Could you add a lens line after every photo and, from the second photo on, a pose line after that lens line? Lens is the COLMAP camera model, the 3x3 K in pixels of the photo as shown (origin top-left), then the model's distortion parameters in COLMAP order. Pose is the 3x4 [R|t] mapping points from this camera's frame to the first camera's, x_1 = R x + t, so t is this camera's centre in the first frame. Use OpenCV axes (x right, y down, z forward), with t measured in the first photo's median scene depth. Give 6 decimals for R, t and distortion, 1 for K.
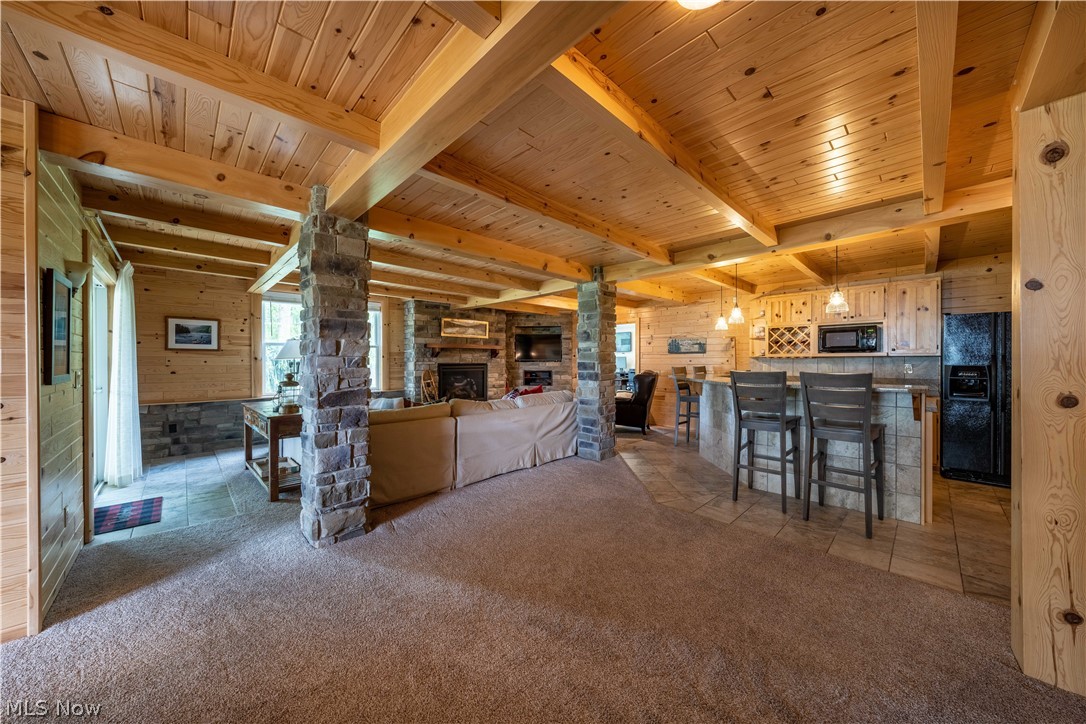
lens RADIAL K [[368.2, 0, 556.2], [0, 368.2, 359.7], [0, 0, 1]] dist [0.001217, 0.000017]
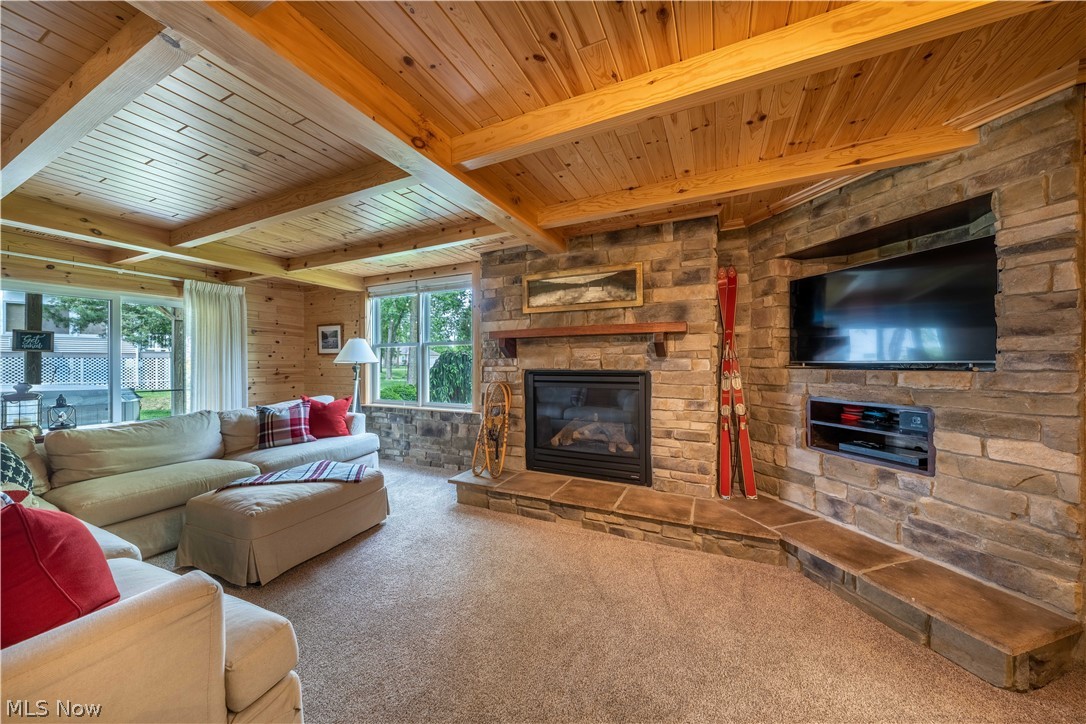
lens RADIAL K [[368.2, 0, 544.8], [0, 368.2, 362.9], [0, 0, 1]] dist [0.001217, 0.000017]
pose [[0.314508, -0.000526, -0.949255, 0.199324], [0.004185, 0.999991, 0.000833, 0.000646], [0.949246, -0.004235, 0.314508, 1.093709]]
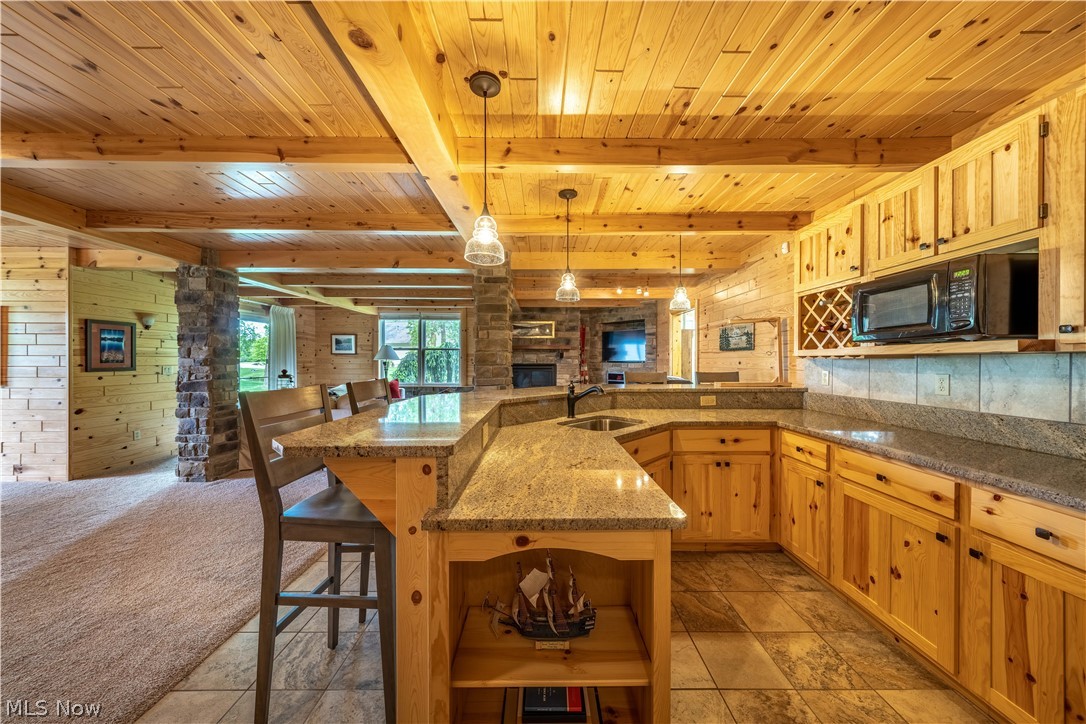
lens RADIAL K [[368.2, 0, 558.1], [0, 368.2, 362.6], [0, 0, 1]] dist [0.001217, 0.000017]
pose [[0.723731, 0.005517, -0.690060, 0.683782], [-0.000213, 0.999970, 0.007771, -0.001670], [0.690082, -0.005477, 0.723710, 0.425000]]
